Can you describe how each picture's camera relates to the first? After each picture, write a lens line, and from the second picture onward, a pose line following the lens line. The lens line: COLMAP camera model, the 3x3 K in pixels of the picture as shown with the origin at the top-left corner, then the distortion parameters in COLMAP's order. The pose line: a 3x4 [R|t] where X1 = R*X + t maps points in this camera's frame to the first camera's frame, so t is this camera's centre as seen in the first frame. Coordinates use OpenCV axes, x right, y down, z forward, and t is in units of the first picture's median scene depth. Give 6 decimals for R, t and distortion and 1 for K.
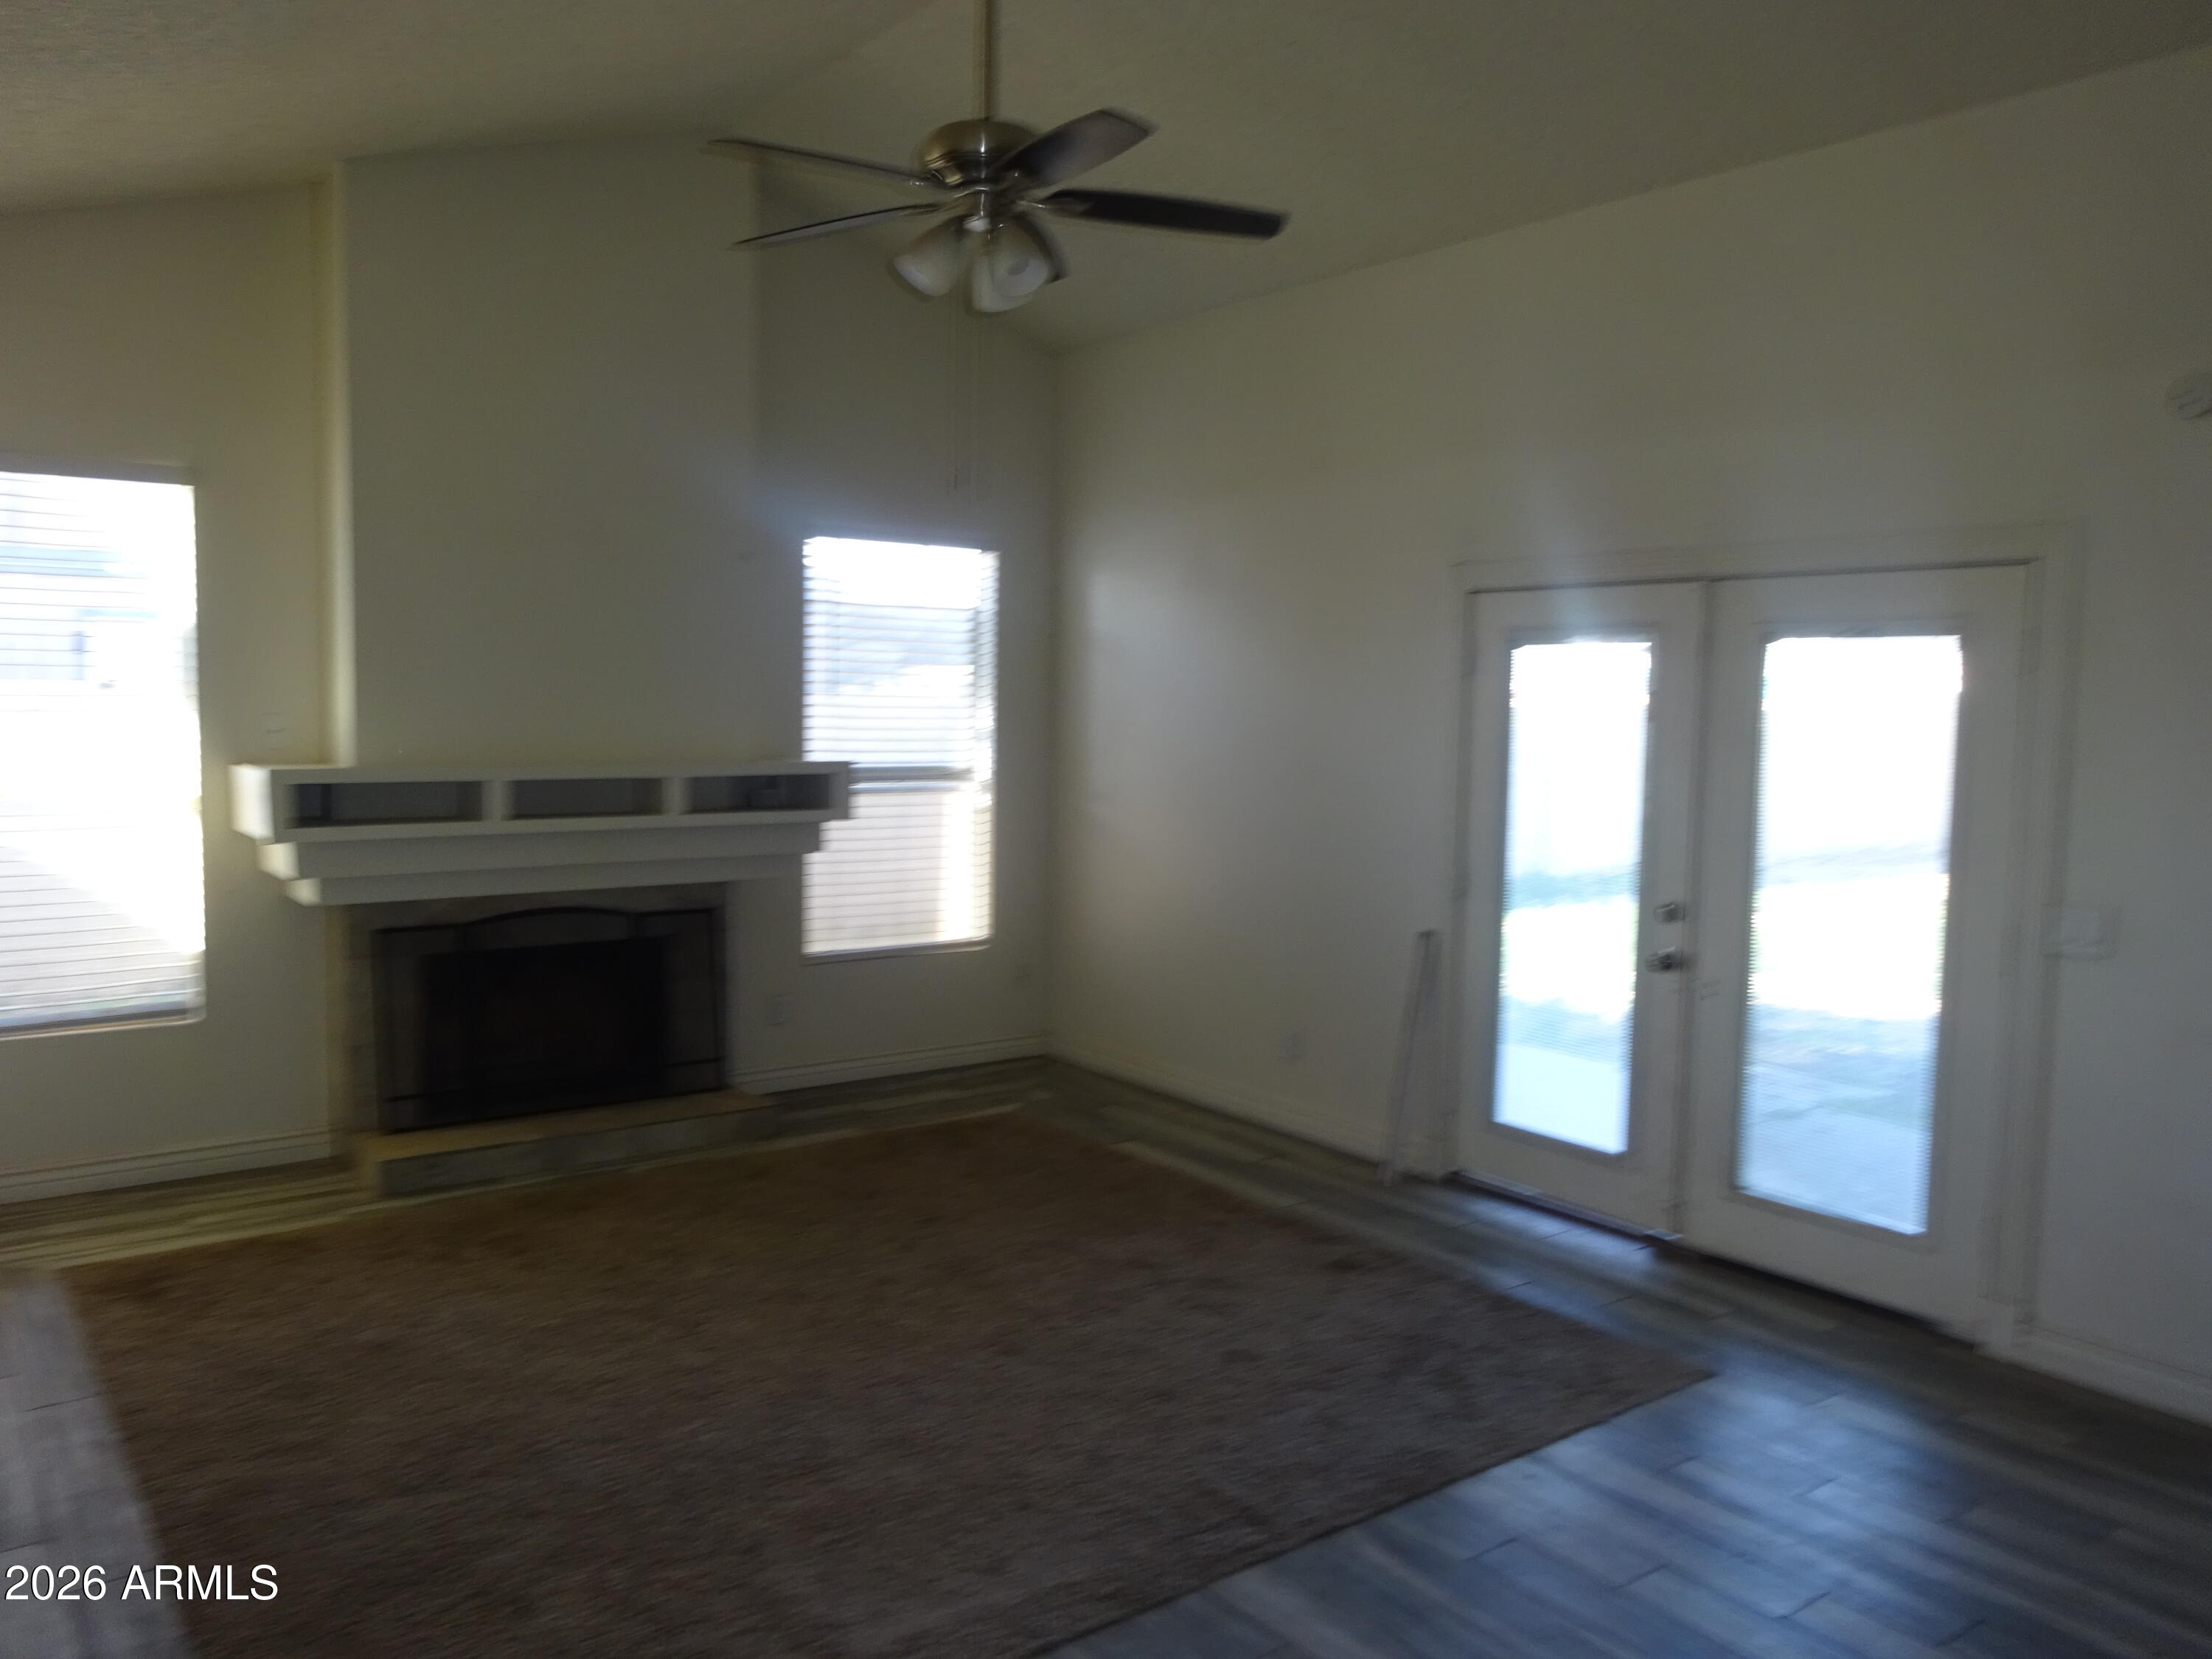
lens RADIAL K [[1616.8, 0, 1103.9], [0, 1616.8, 818.4], [0, 0, 1]] dist [-0.006745, -0.002522]
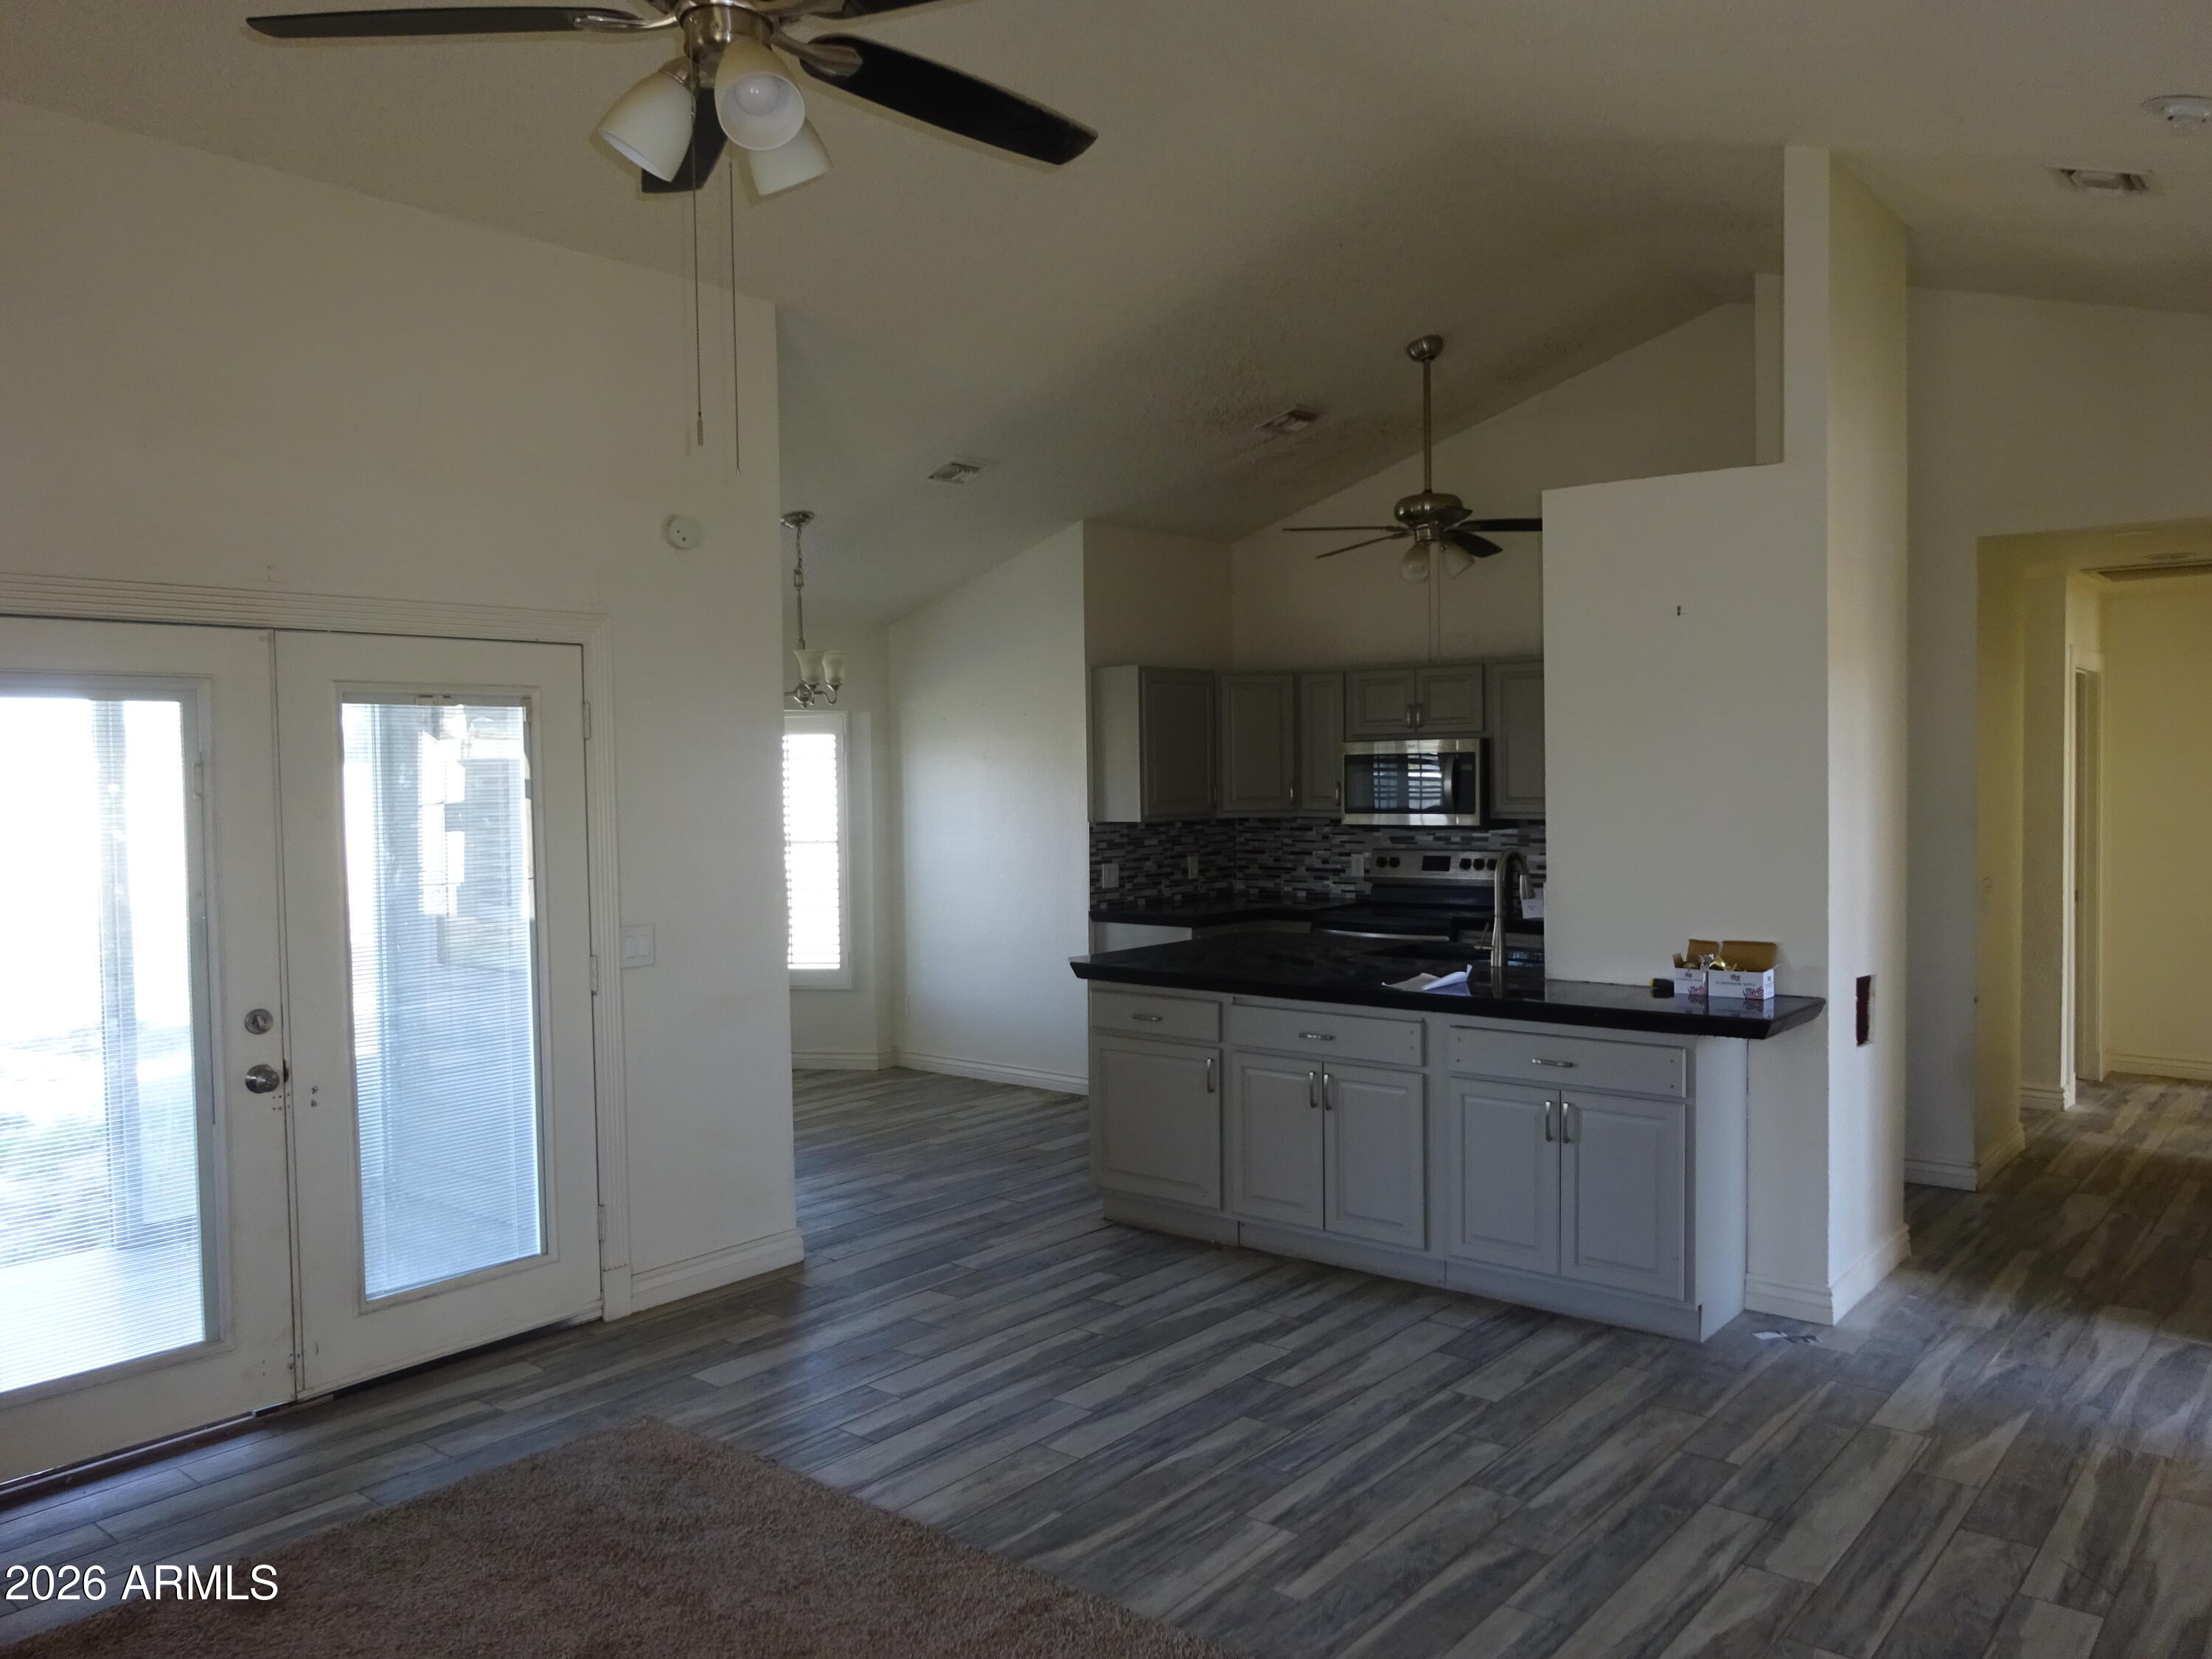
lens RADIAL K [[1616.8, 0, 1086.7], [0, 1616.8, 820.3], [0, 0, 1]] dist [-0.006745, -0.002522]
pose [[-0.223325, -0.045629, 0.973675, -0.493560], [0.074482, 0.995184, 0.063720, -0.059557], [-0.971894, 0.086752, -0.218851, 0.668424]]
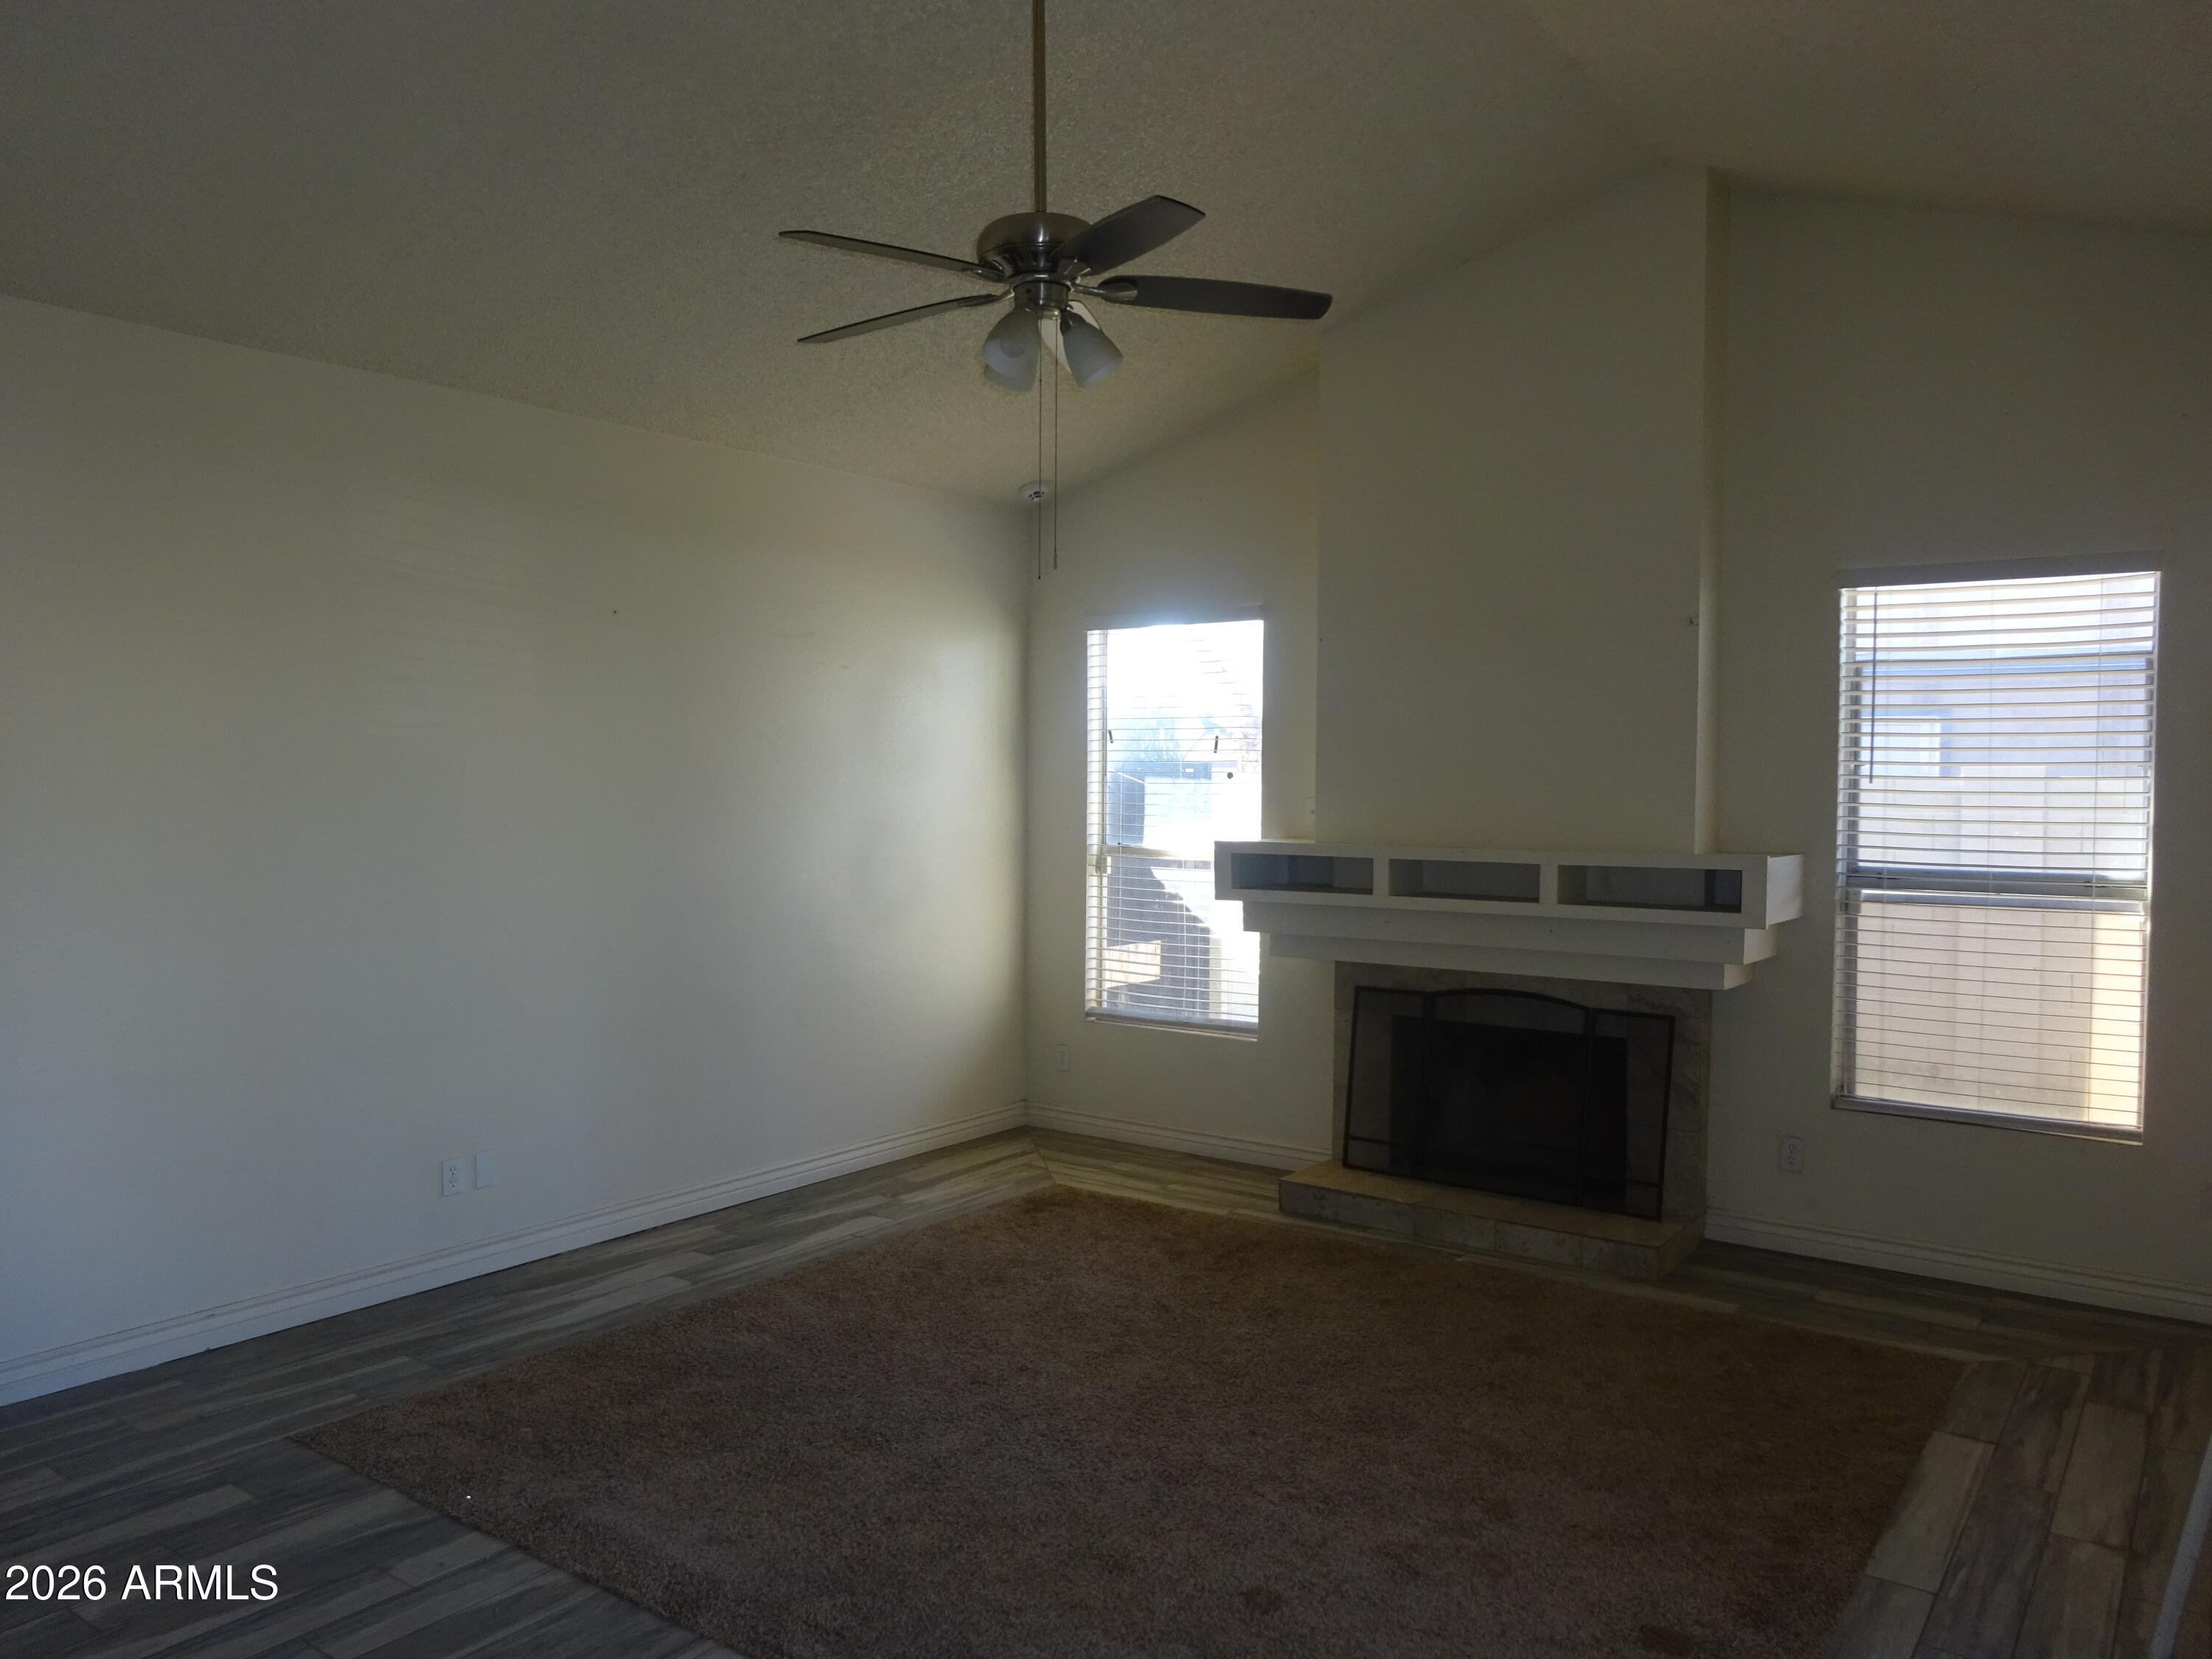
lens RADIAL K [[1616.8, 0, 1093.6], [0, 1616.8, 842.4], [0, 0, 1]] dist [-0.006745, -0.002522]
pose [[0.286217, 0.024588, -0.957849, 0.600779], [-0.069978, 0.997537, 0.004697, -0.025473], [0.955606, 0.065684, 0.287233, 0.499529]]
